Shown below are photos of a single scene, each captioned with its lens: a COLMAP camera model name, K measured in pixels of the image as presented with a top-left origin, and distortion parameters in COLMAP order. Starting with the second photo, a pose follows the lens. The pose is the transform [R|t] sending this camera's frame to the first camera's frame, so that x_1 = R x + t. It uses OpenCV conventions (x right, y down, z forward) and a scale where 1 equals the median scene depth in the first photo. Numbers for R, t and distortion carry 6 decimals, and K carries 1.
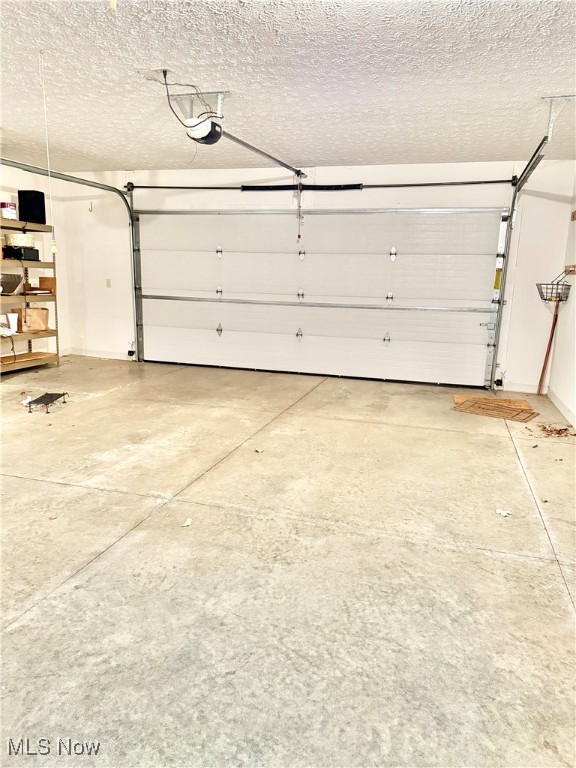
lens RADIAL K [[542.6, 0, 291.2], [0, 542.6, 382.9], [0, 0, 1]] dist [0.056686, -0.061656]
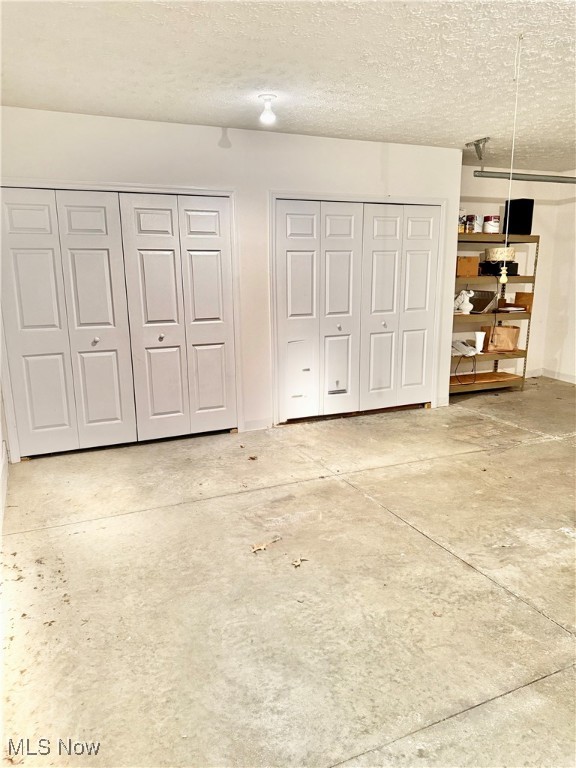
lens RADIAL K [[542.6, 0, 286.4], [0, 542.6, 382.0], [0, 0, 1]] dist [0.056686, -0.061656]
pose [[0.650429, 0.127121, -0.748854, -0.004860], [-0.124621, 0.990396, 0.059883, -0.056244], [0.749274, 0.054373, 0.660024, 0.126001]]
